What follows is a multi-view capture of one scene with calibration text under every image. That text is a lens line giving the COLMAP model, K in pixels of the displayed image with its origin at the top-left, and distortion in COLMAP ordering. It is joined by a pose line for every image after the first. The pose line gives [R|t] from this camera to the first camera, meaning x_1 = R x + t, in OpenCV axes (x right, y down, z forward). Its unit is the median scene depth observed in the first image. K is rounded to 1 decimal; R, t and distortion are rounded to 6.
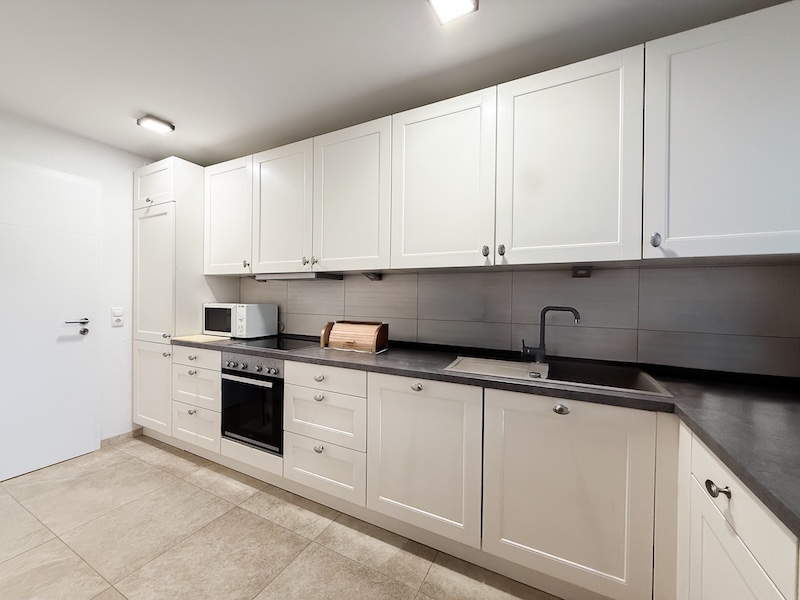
lens RADIAL K [[325.5, 0, 399.7], [0, 325.5, 290.8], [0, 0, 1]] dist [0.003746, 0.000330]
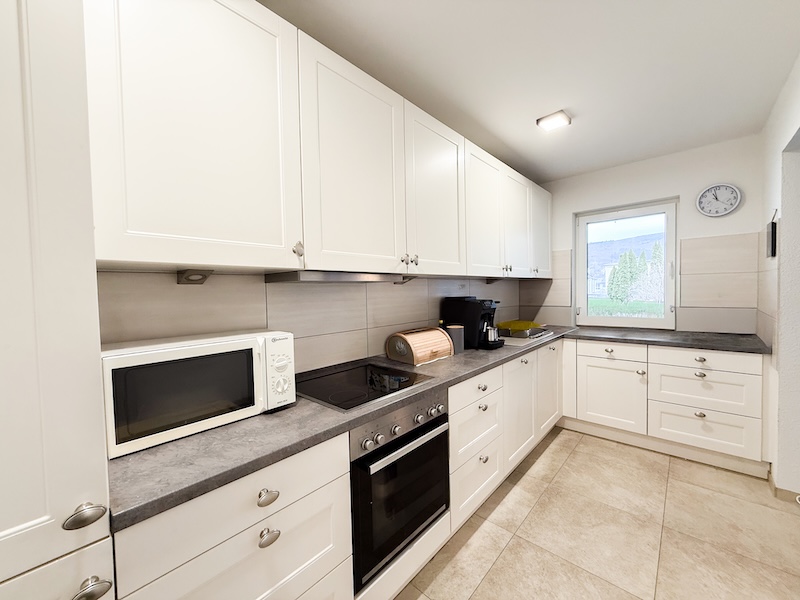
lens RADIAL K [[316.2, 0, 400.0], [0, 316.2, 300.0], [0, 0, 1]] dist [-0.009613, 0.000295]
pose [[0.262117, -0.040453, 0.964188, -1.083500], [0.029032, 0.998999, 0.034021, -0.020694], [-0.964599, 0.019075, 0.263030, 0.894946]]
